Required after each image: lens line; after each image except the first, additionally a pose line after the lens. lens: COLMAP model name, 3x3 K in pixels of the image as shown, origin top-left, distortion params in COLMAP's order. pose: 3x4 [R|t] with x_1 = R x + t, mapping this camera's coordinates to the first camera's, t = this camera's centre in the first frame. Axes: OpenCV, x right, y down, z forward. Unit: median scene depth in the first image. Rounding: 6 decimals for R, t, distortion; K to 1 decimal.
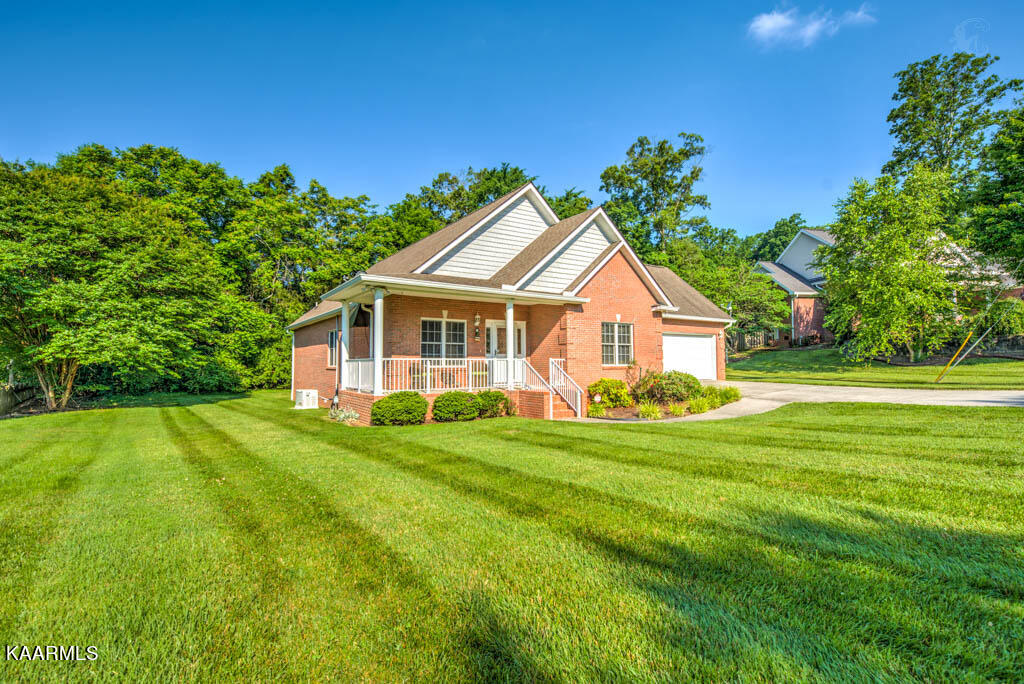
lens RADIAL K [[489.3, 0, 512.2], [0, 489.3, 348.0], [0, 0, 1]] dist [-0.002715, -0.000366]
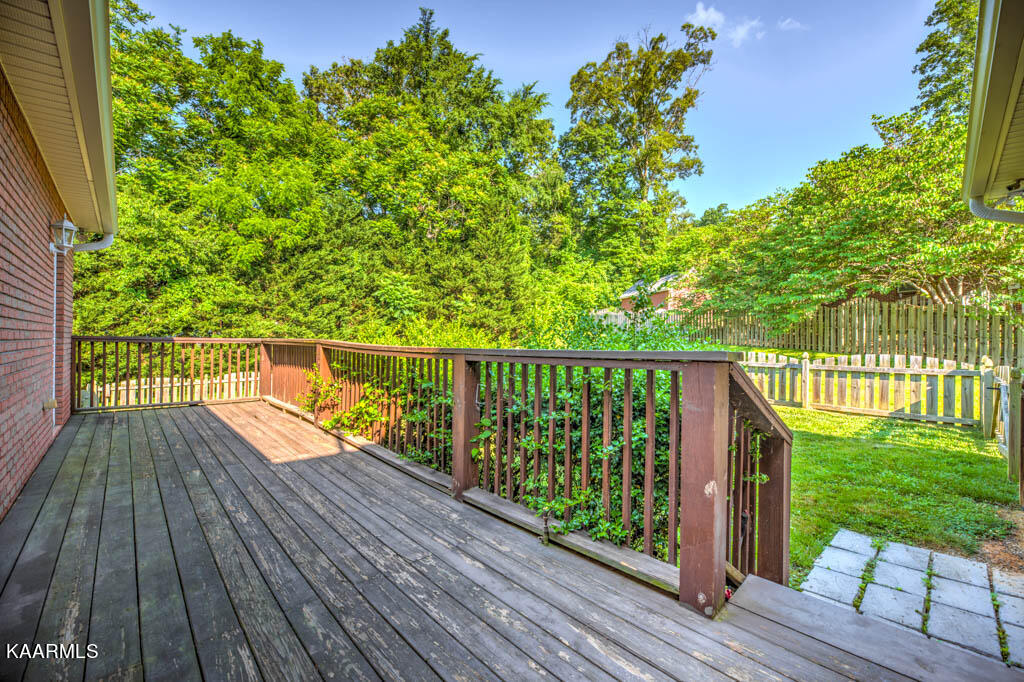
lens RADIAL K [[416.3, 0, 512.0], [0, 416.3, 341.0], [0, 0, 1]] dist [-0.000464, -0.000093]
pose [[0.986385, 0.015280, 0.163738, 0.027514], [-0.018972, 0.999599, 0.021005, 0.020507], [-0.163352, -0.023825, 0.986280, 1.330354]]
